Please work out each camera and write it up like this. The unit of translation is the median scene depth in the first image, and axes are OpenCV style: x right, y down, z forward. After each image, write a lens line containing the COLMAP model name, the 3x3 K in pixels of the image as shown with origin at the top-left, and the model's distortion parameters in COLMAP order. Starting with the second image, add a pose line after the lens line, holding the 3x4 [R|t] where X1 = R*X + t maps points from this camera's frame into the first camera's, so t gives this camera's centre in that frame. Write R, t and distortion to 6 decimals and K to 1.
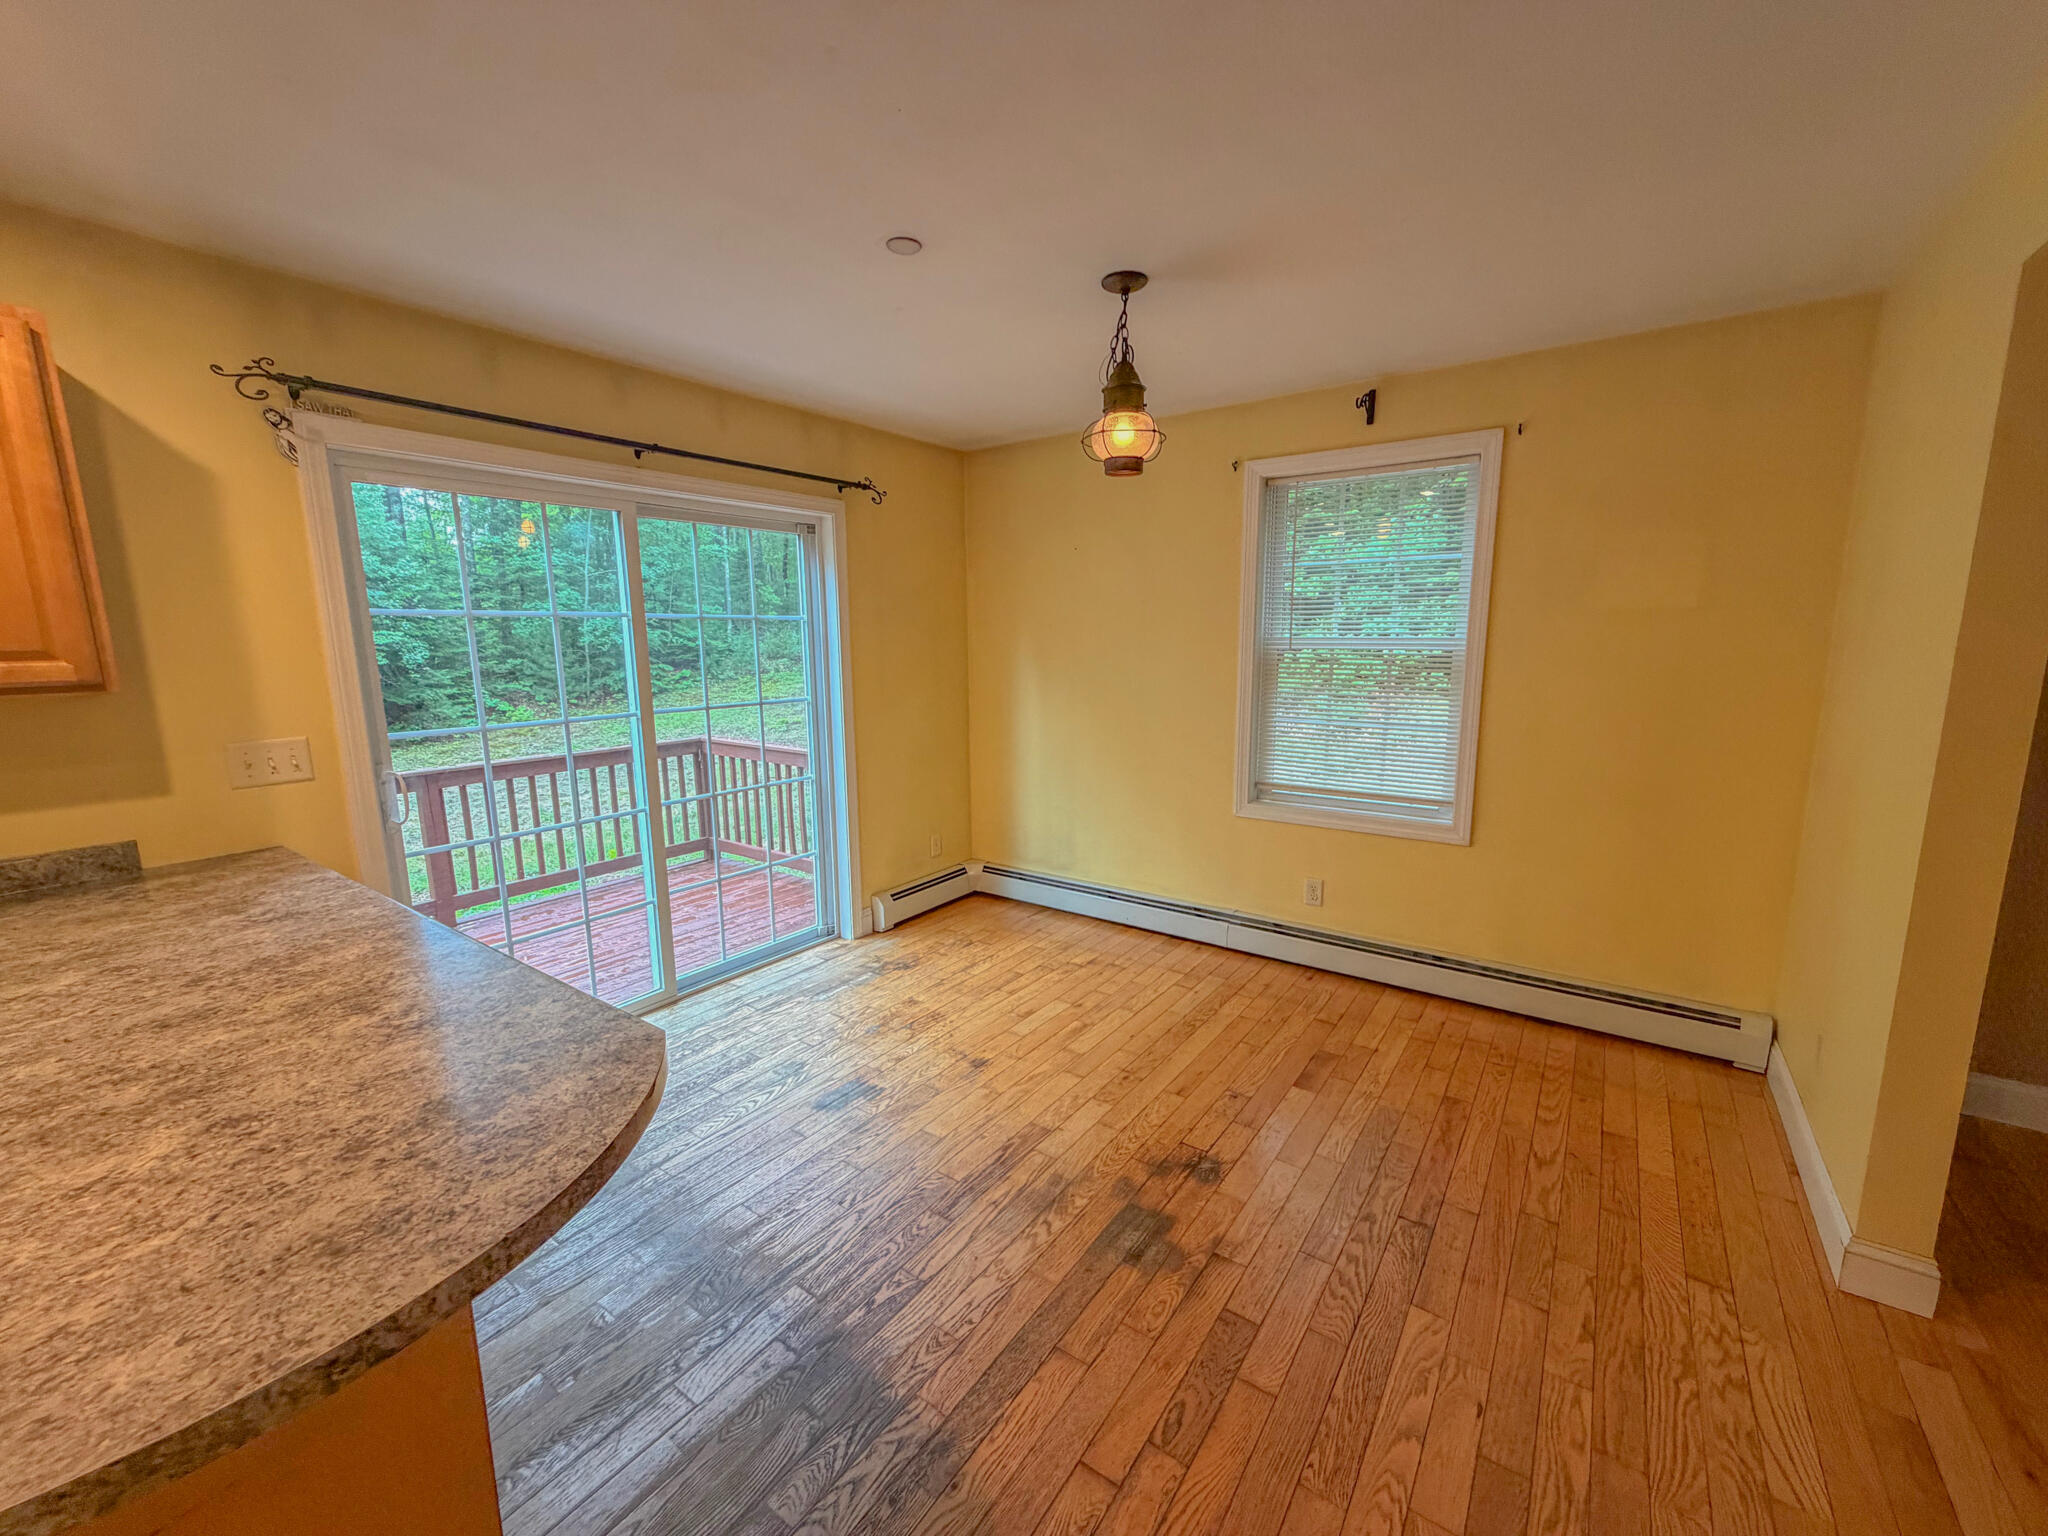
lens RADIAL K [[817.2, 0, 1024.2], [0, 817.2, 768.1], [0, 0, 1]] dist [-0.000534, 0.000451]
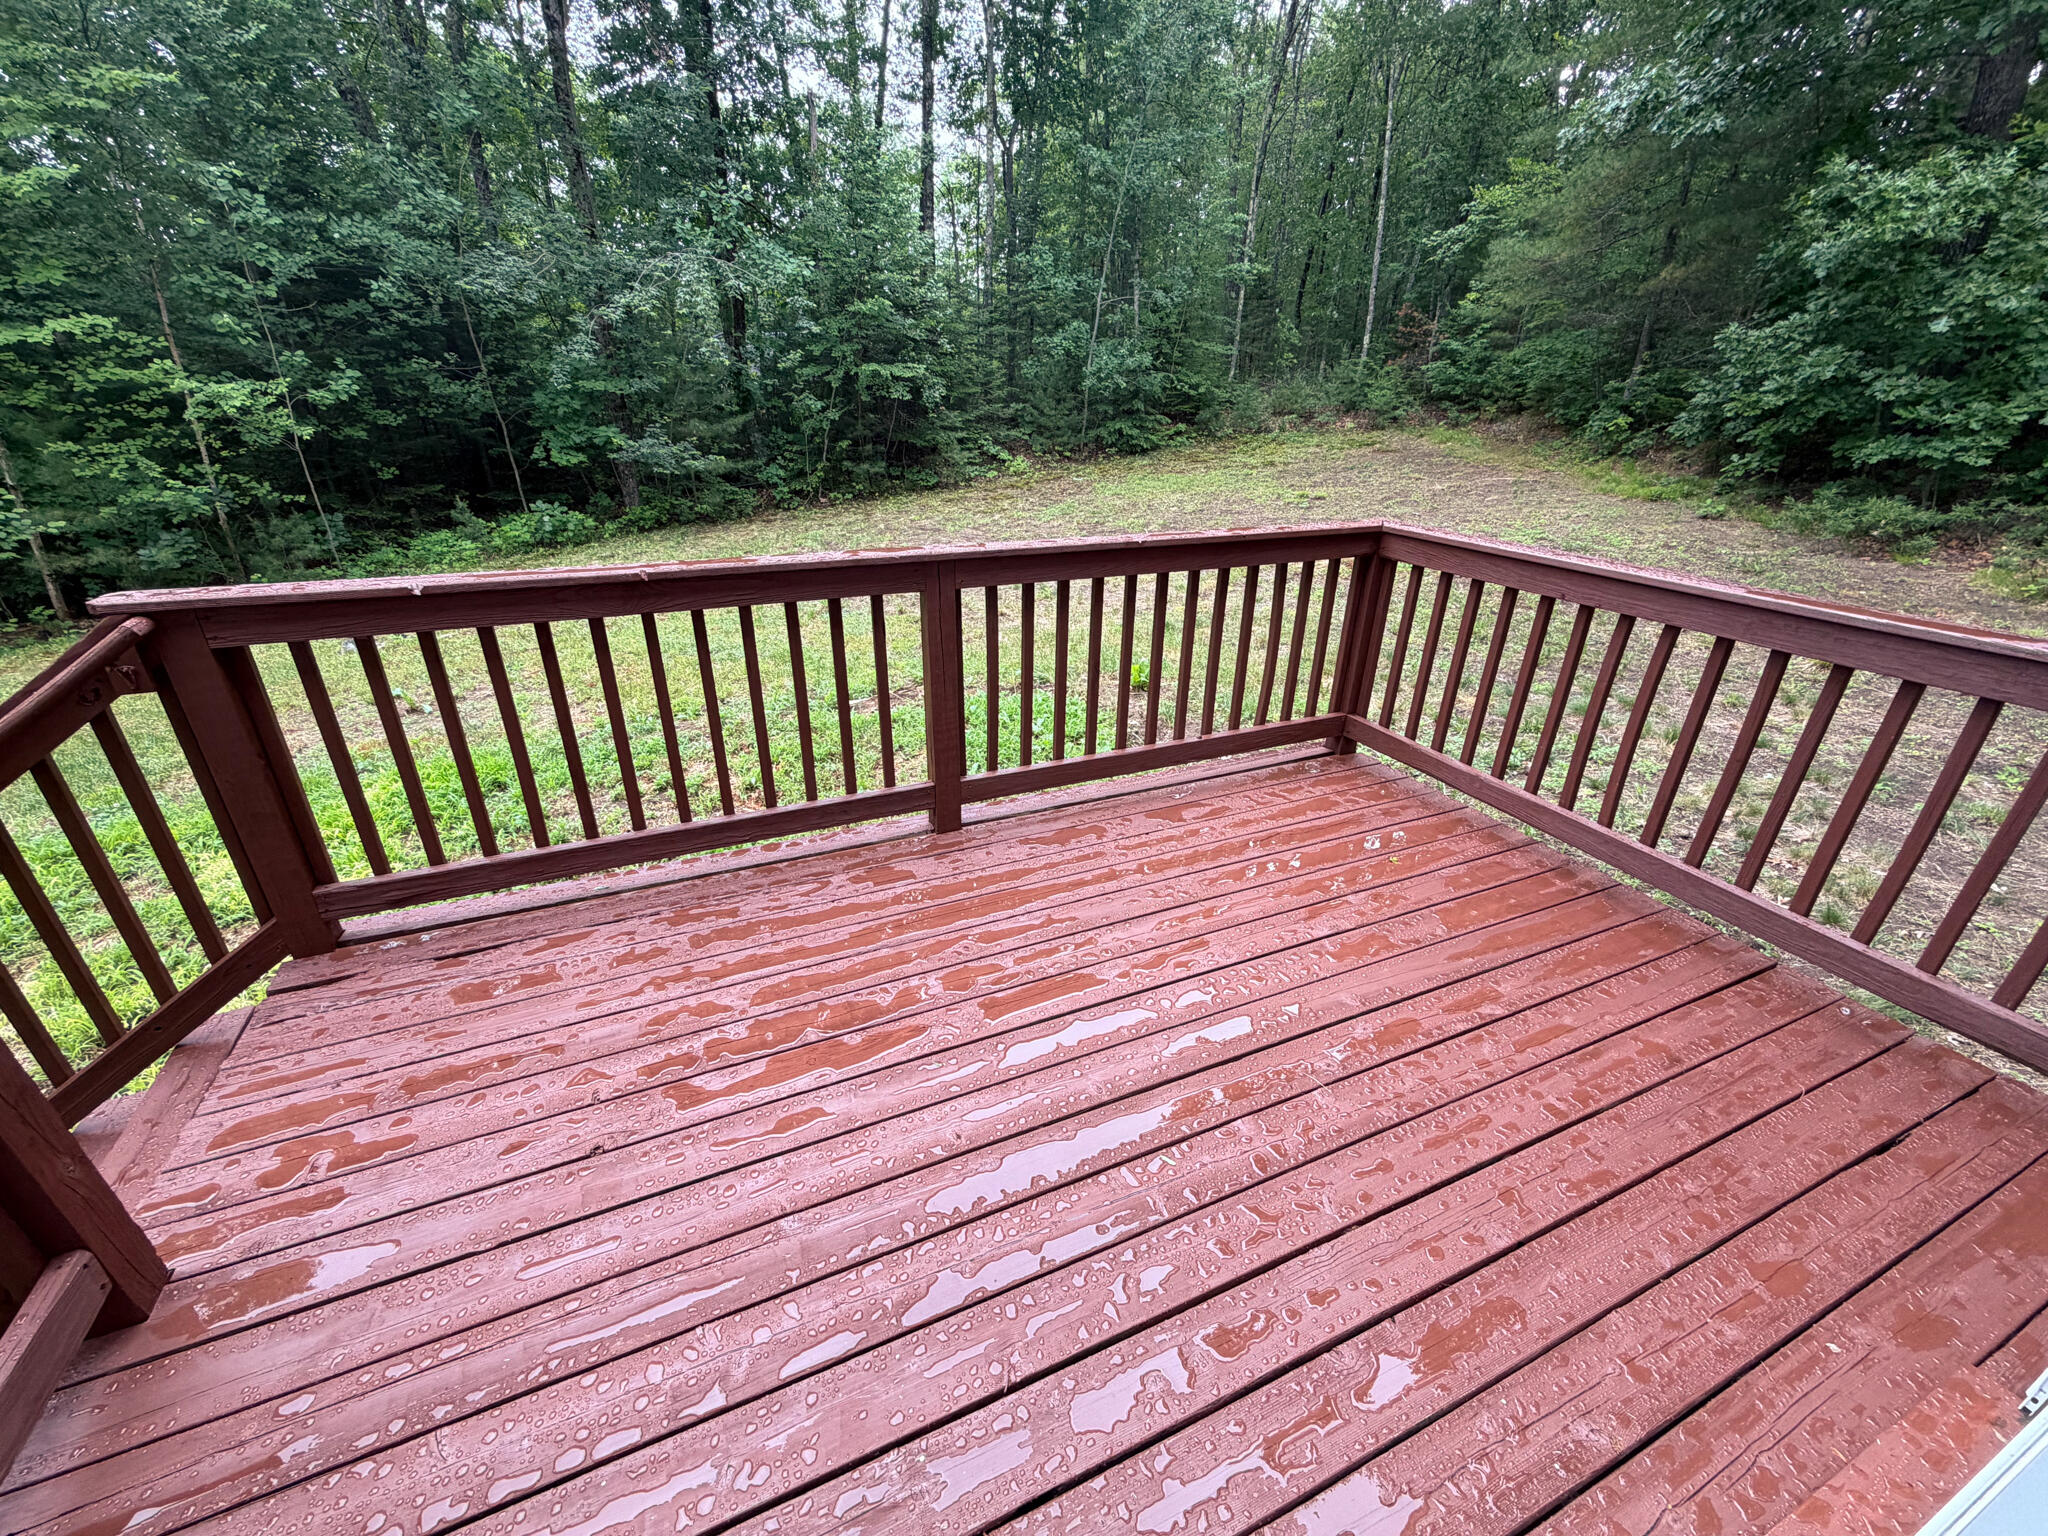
lens RADIAL K [[817.2, 0, 1006.1], [0, 817.2, 778.4], [0, 0, 1]] dist [-0.000534, 0.000451]
pose [[0.849317, 0.242994, -0.468631, -0.882241], [-0.105220, 0.947867, 0.300793, -0.044105], [0.517291, -0.206159, 0.830607, 1.186566]]
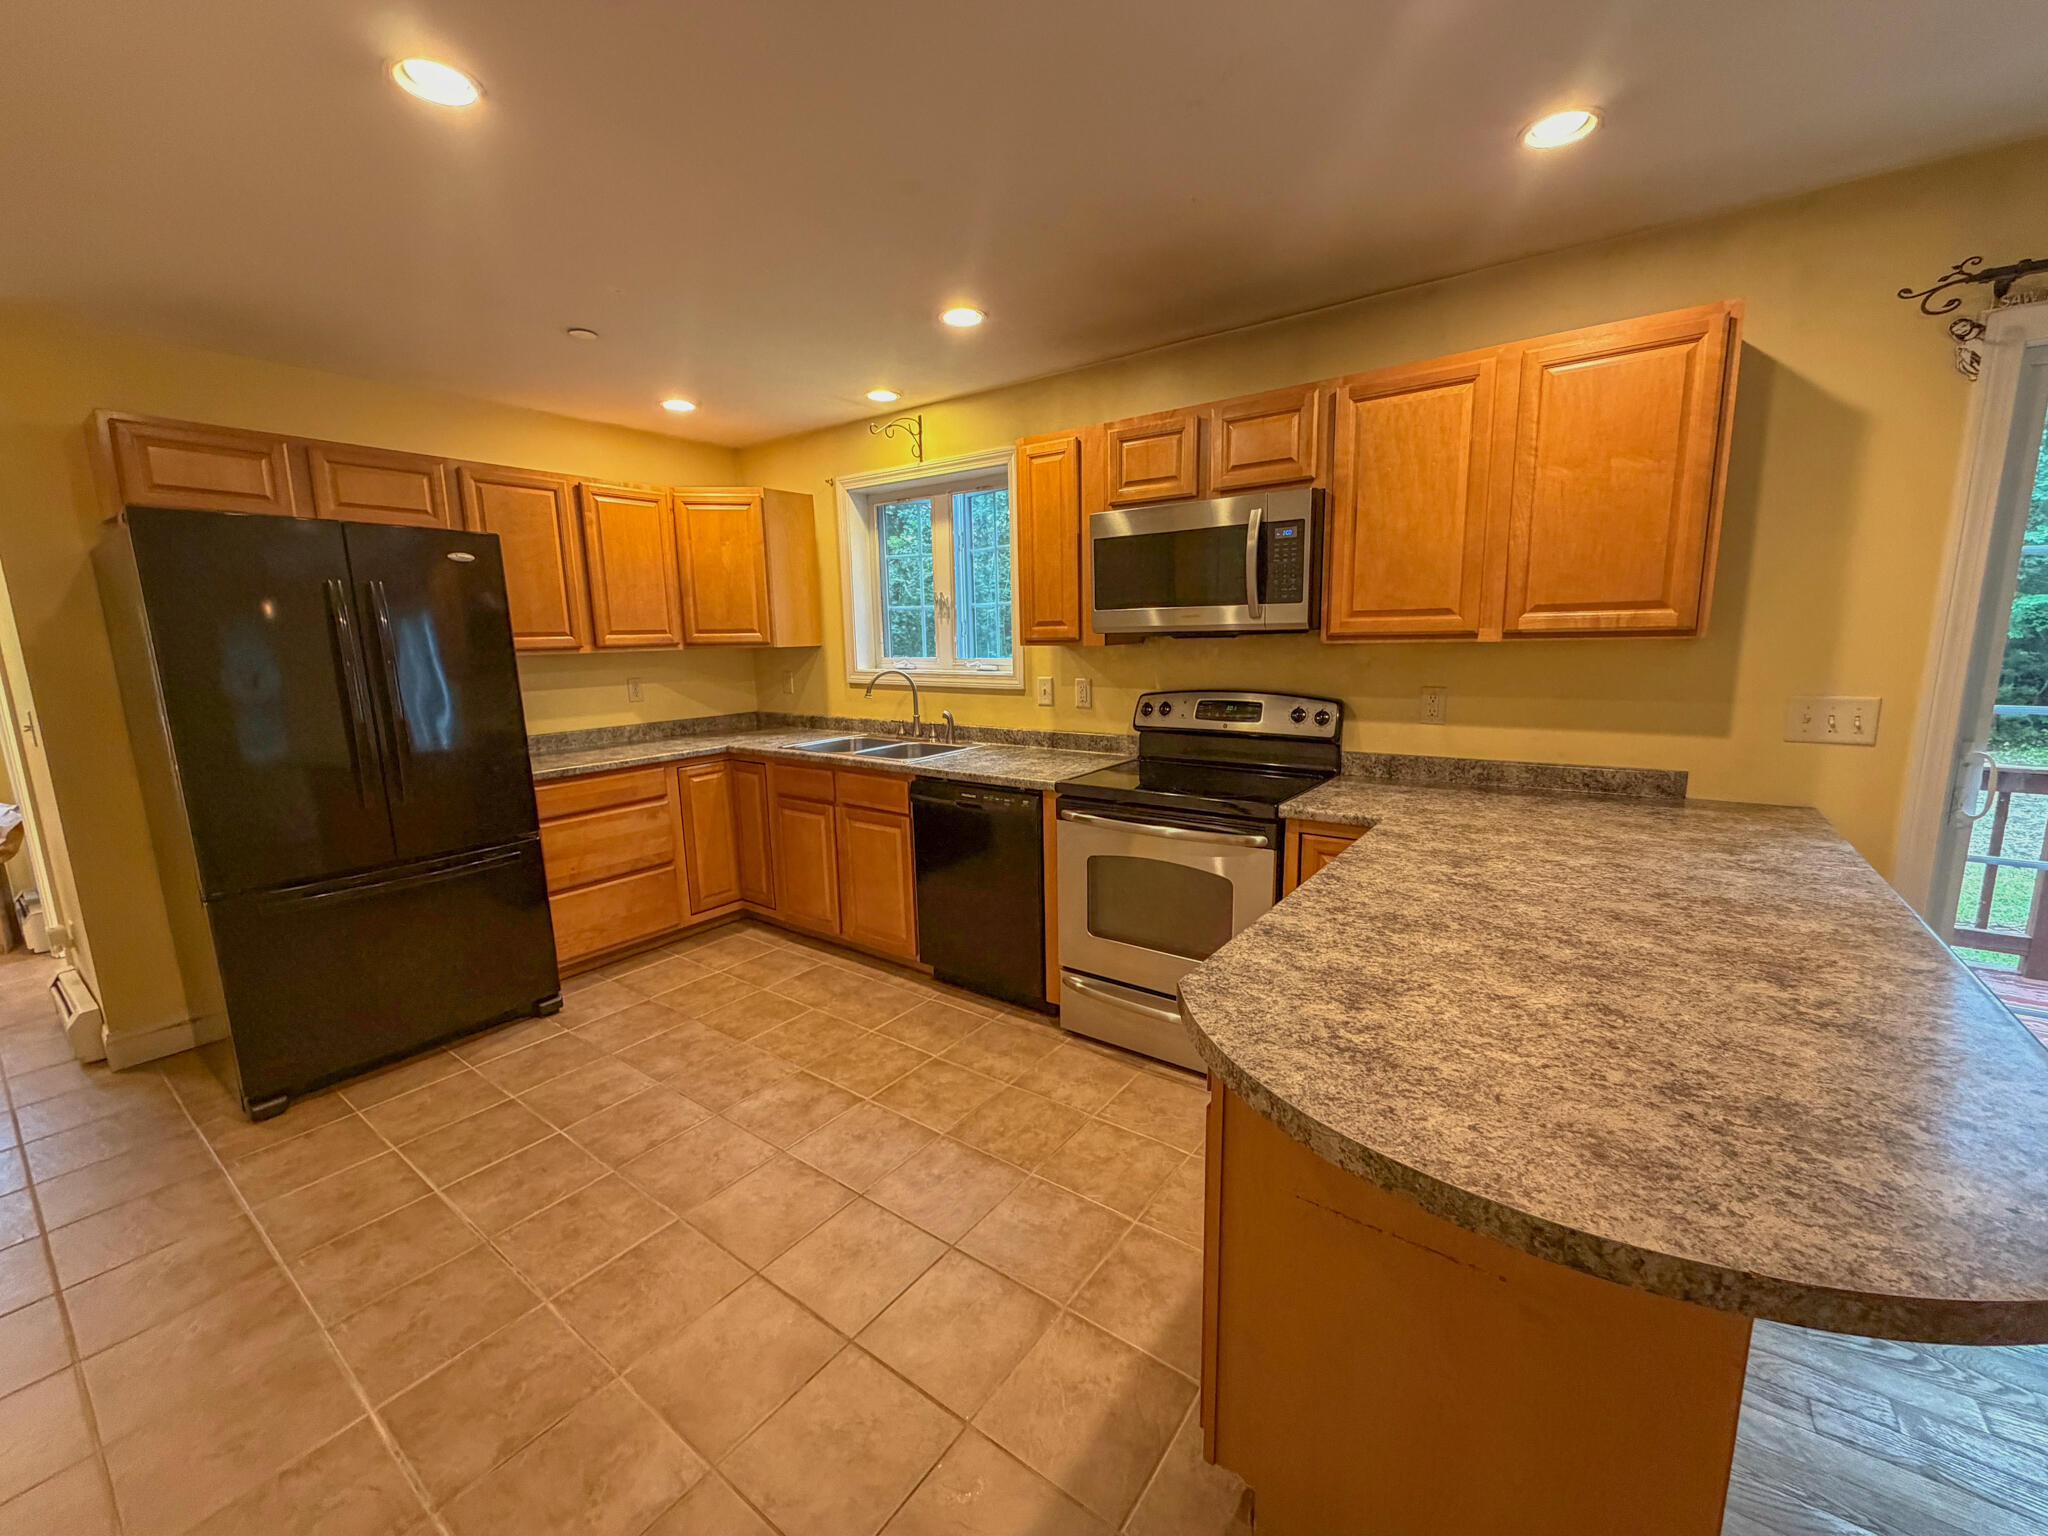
lens RADIAL K [[817.2, 0, 1024.4], [0, 817.2, 771.9], [0, 0, 1]] dist [-0.000534, 0.000451]
pose [[-0.012747, 0.181453, -0.983317, 0.031252], [-0.143798, 0.972842, 0.181384, 0.013768], [0.989525, 0.143711, 0.013692, 0.068481]]
